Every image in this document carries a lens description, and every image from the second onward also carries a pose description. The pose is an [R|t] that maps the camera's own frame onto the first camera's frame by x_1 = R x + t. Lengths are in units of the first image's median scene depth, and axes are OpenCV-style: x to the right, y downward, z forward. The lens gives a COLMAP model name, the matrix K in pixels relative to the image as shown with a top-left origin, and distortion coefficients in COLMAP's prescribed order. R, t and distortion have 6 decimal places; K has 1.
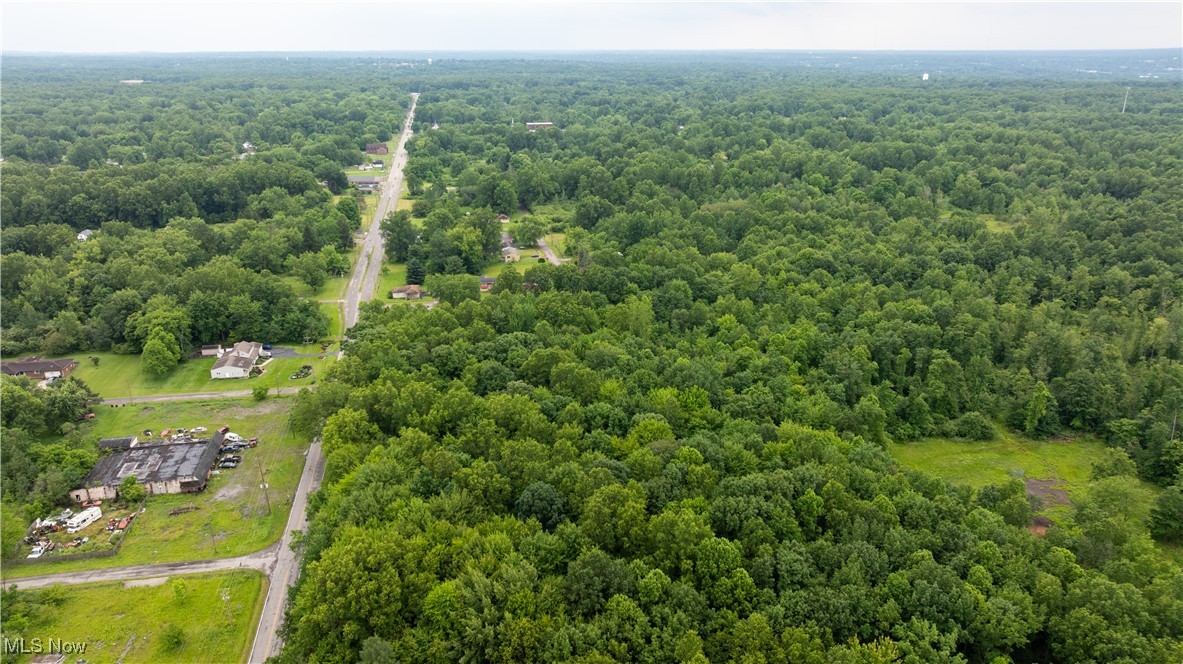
lens RADIAL K [[829.6, 0, 595.3], [0, 829.6, 329.6], [0, 0, 1]] dist [-0.042961, 0.047091]
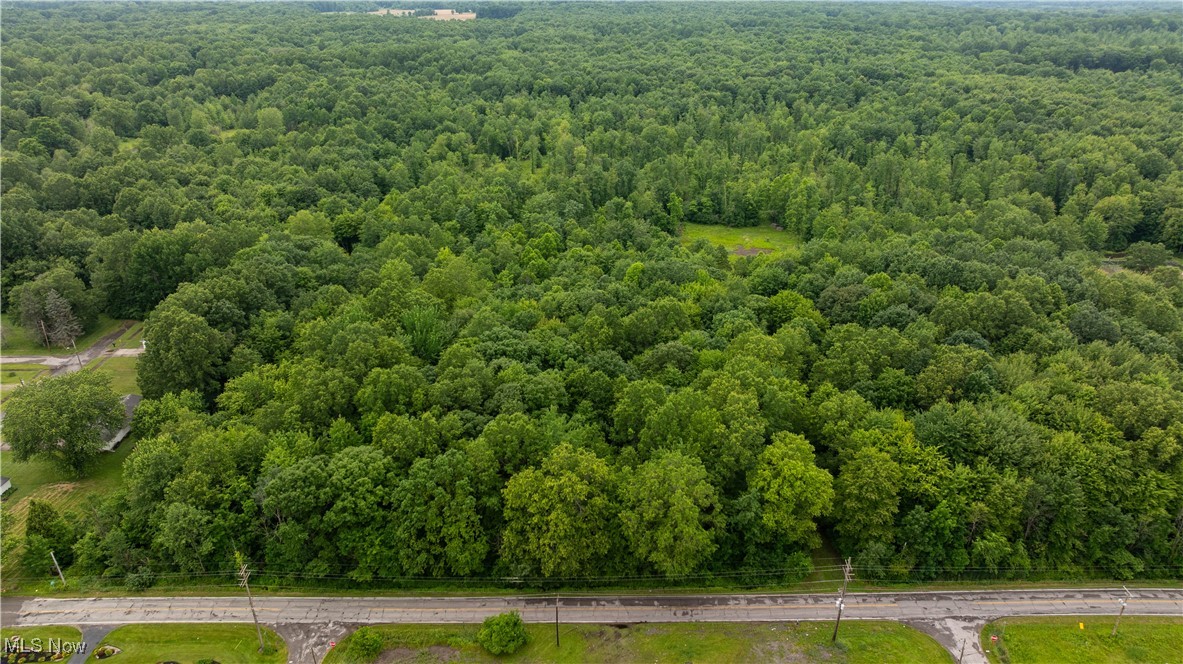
lens RADIAL K [[829.6, 0, 590.5], [0, 829.6, 331.5], [0, 0, 1]] dist [-0.042961, 0.047091]
pose [[0.176740, -0.394516, 0.901732, -0.580011], [0.315581, 0.890500, 0.327748, -0.163618], [-0.932294, 0.226643, 0.281889, 0.603054]]
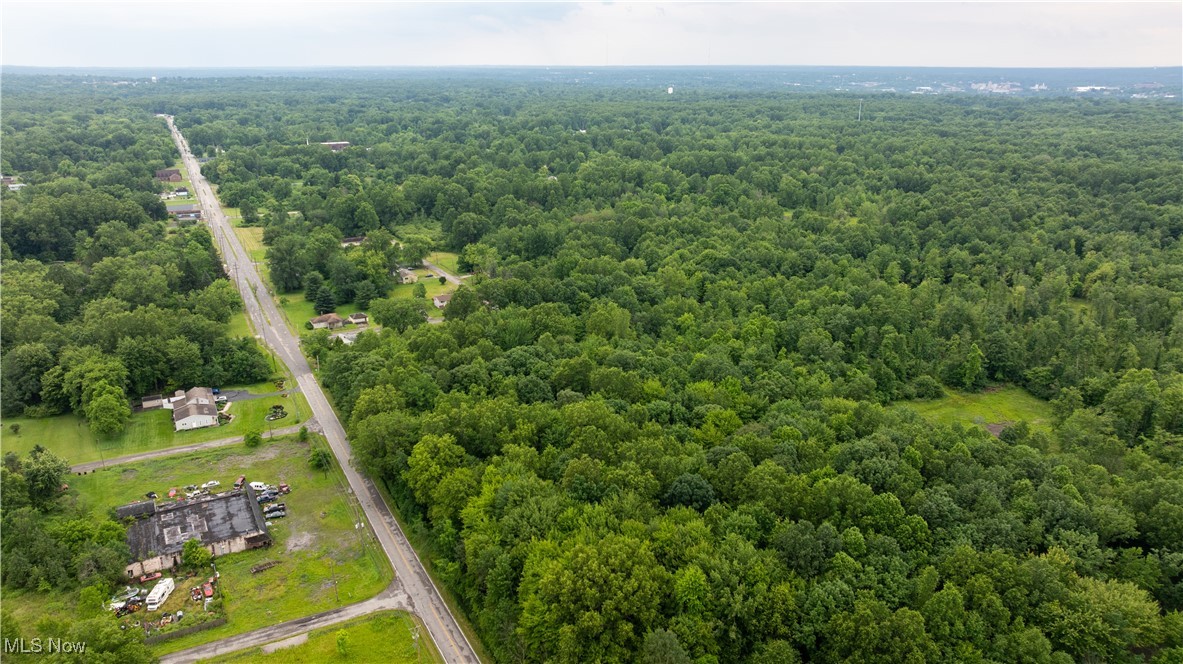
lens RADIAL K [[829.6, 0, 594.1], [0, 829.6, 329.2], [0, 0, 1]] dist [-0.042961, 0.047091]
pose [[0.954646, -0.088999, 0.284131, -0.248823], [0.094100, 0.995553, -0.004325, -0.004063], [-0.282483, 0.030866, 0.958776, 0.002037]]
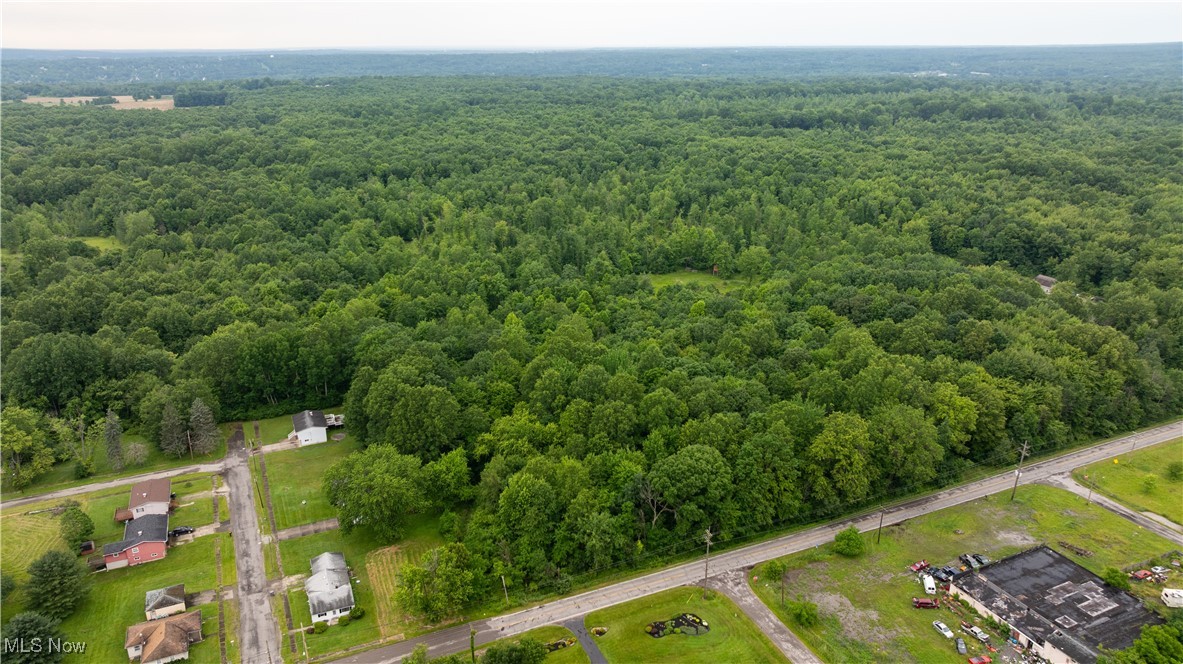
lens RADIAL K [[829.6, 0, 592.3], [0, 829.6, 328.0], [0, 0, 1]] dist [-0.042961, 0.047091]
pose [[-0.224019, -0.315042, 0.922260, -0.732788], [0.320289, 0.869949, 0.374972, -0.323361], [-0.920451, 0.379391, -0.093981, 0.953539]]
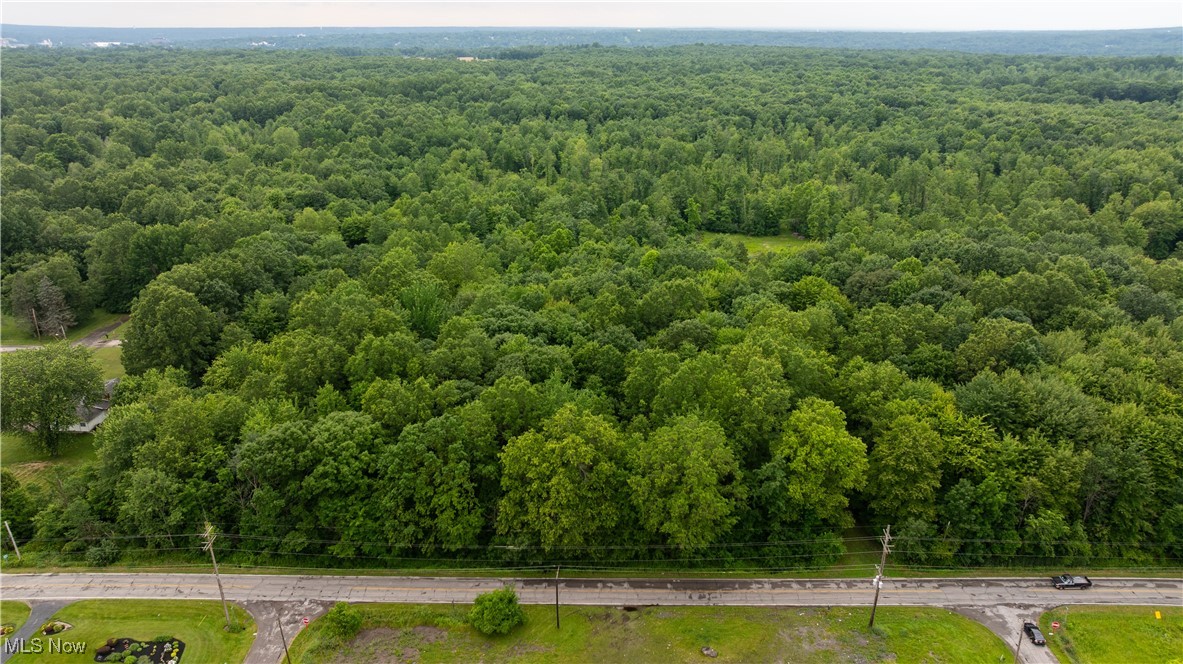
lens RADIAL K [[829.6, 0, 590.5], [0, 829.6, 332.0], [0, 0, 1]] dist [-0.042961, 0.047091]
pose [[0.199853, -0.340360, 0.918811, -0.562404], [0.316238, 0.909952, 0.268293, -0.108004], [-0.927390, 0.236944, 0.289492, 0.619296]]
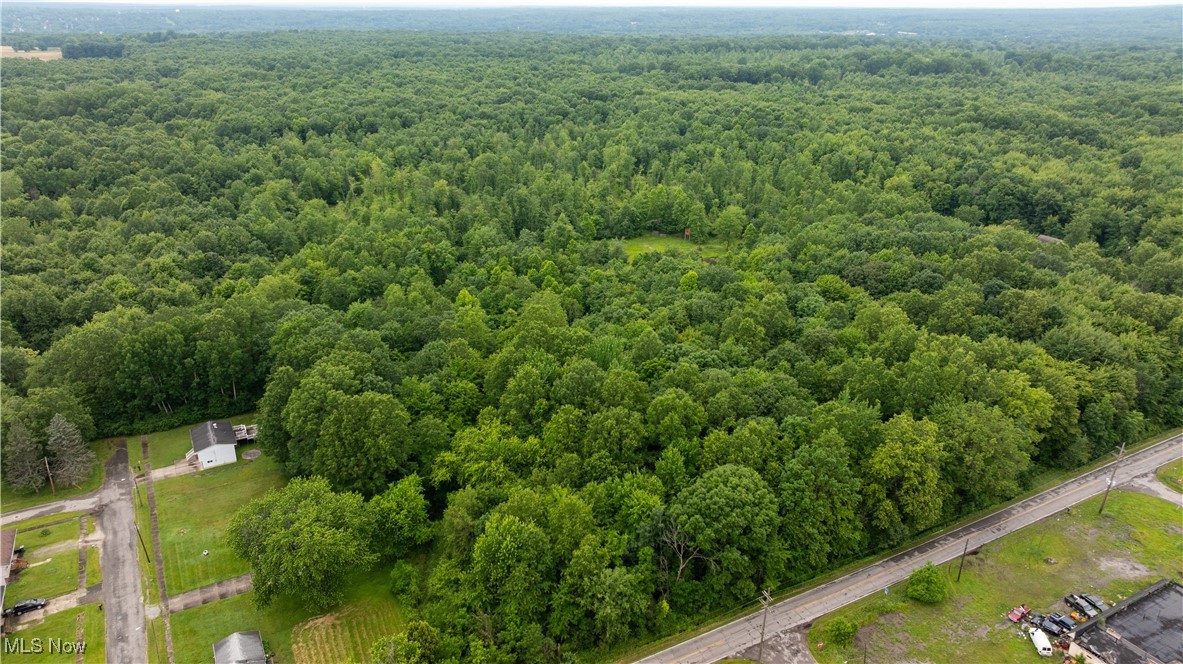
lens RADIAL K [[829.6, 0, 592.1], [0, 829.6, 329.4], [0, 0, 1]] dist [-0.042961, 0.047091]
pose [[-0.306090, -0.351062, 0.884910, -0.579180], [0.303448, 0.845062, 0.440216, -0.289427], [-0.902346, 0.403269, -0.152136, 0.967730]]
